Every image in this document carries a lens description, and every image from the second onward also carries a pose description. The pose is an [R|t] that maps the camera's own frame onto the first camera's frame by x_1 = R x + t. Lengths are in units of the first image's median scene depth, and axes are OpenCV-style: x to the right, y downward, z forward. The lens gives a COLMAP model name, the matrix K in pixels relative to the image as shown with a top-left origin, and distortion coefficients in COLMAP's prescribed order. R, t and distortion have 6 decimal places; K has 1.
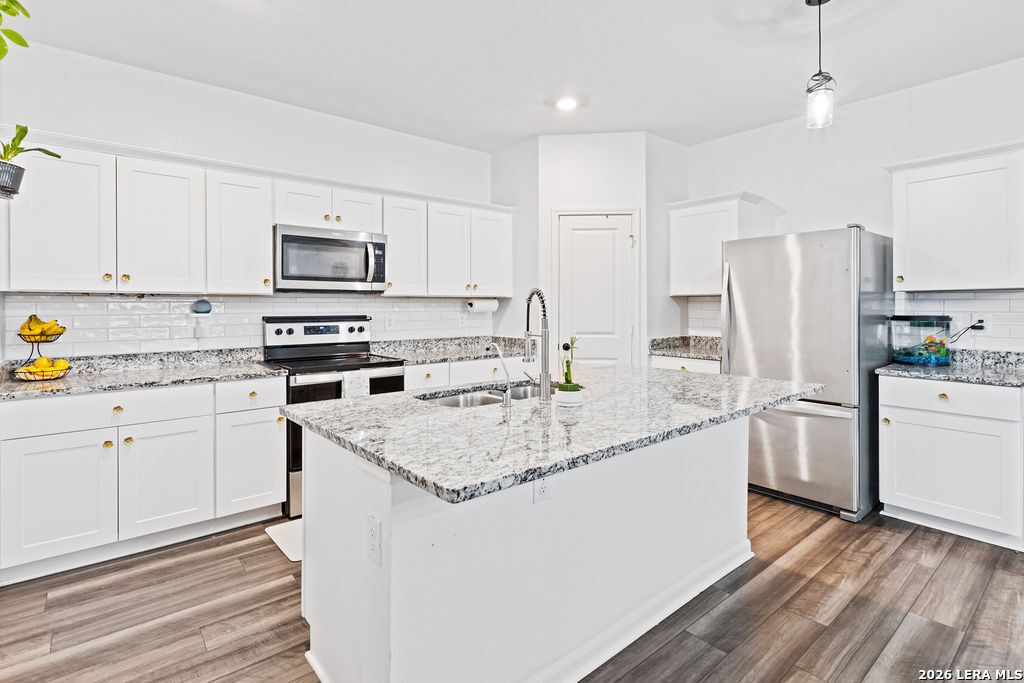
lens RADIAL K [[500.3, 0, 512.5], [0, 500.3, 297.4], [0, 0, 1]] dist [0.003096, 0.000142]
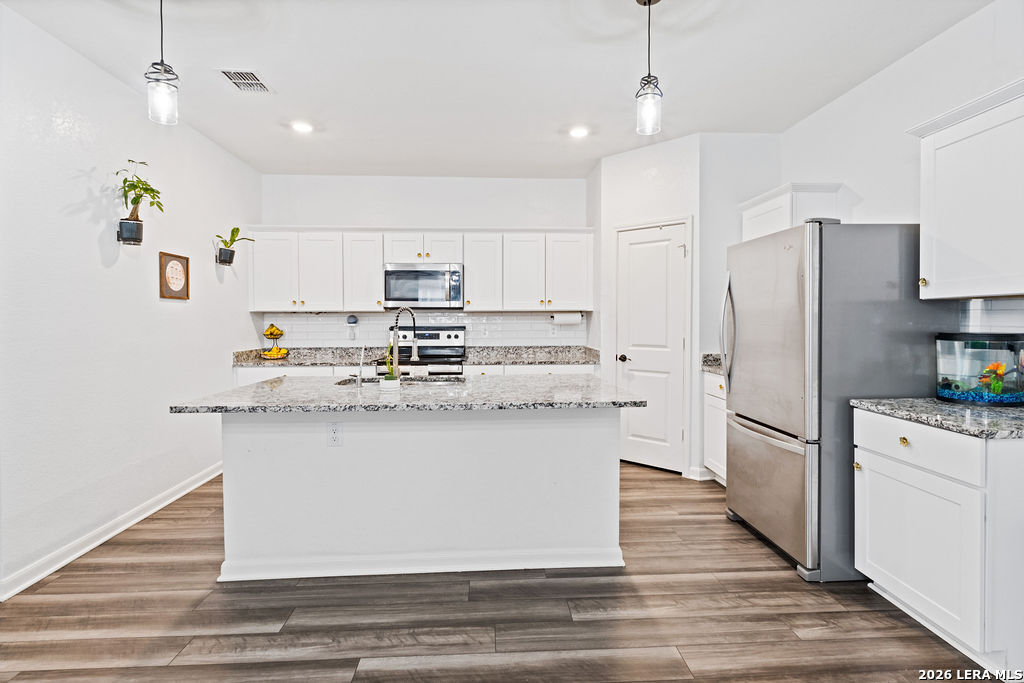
lens RADIAL K [[493.8, 0, 513.4], [0, 493.8, 318.8], [0, 0, 1]] dist [0.002523, -0.000347]
pose [[0.801839, -0.000070, -0.597540, 0.699230], [0.011474, 0.999817, 0.015279, -0.001425], [0.597430, -0.019108, 0.801693, 0.058145]]
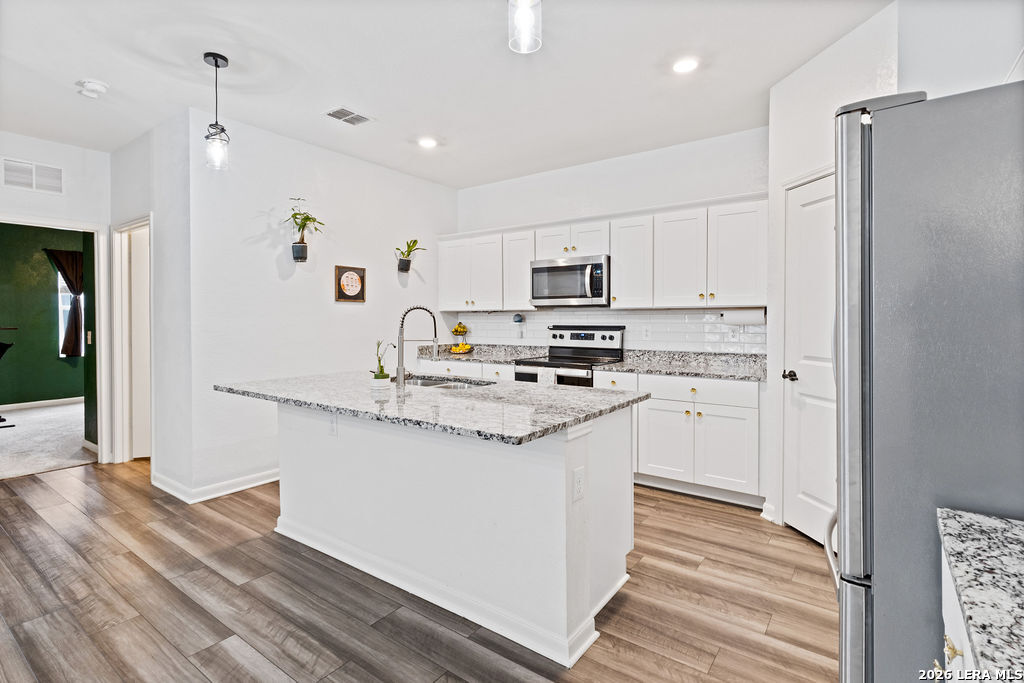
lens RADIAL K [[493.8, 0, 513.4], [0, 493.8, 318.8], [0, 0, 1]] dist [0.002523, -0.000347]
pose [[0.240825, 0.001786, -0.970567, 0.891708], [0.018847, 0.999801, 0.006516, 0.009299], [0.970386, -0.019861, 0.240743, 0.593601]]
